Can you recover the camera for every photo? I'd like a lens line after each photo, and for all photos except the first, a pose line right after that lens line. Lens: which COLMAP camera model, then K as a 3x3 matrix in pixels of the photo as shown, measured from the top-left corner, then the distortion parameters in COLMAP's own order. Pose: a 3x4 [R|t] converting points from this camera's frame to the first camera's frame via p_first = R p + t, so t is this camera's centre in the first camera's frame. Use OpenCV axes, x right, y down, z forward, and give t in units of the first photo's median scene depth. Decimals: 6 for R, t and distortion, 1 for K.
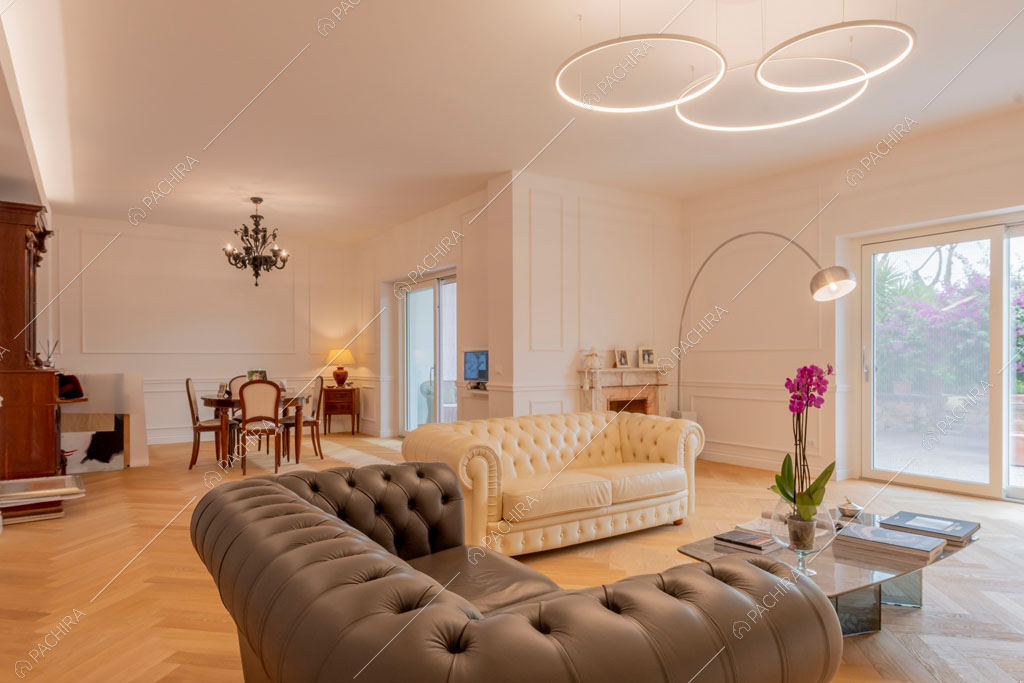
lens RADIAL K [[629.7, 0, 511.1], [0, 629.7, 344.9], [0, 0, 1]] dist [0.001440, 0.000812]
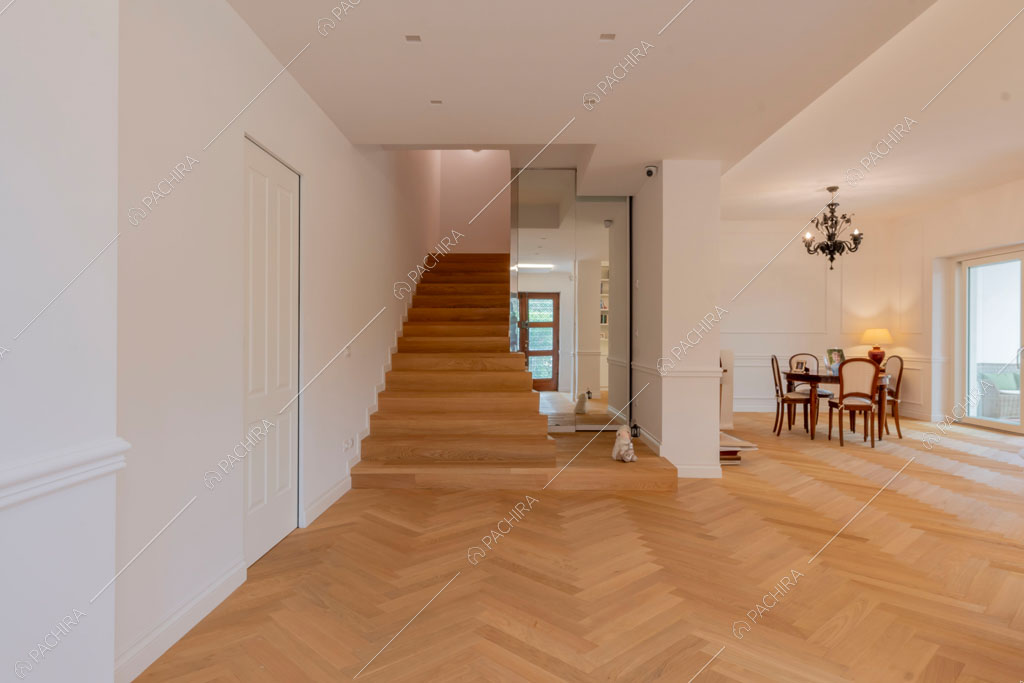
lens RADIAL K [[629.1, 0, 512.5], [0, 629.1, 328.9], [0, 0, 1]] dist [-0.000151, -0.000142]
pose [[0.822073, -0.001303, -0.569381, -0.243224], [0.006388, 0.999956, 0.006935, -0.004708], [0.569346, -0.009338, 0.822045, -0.181709]]
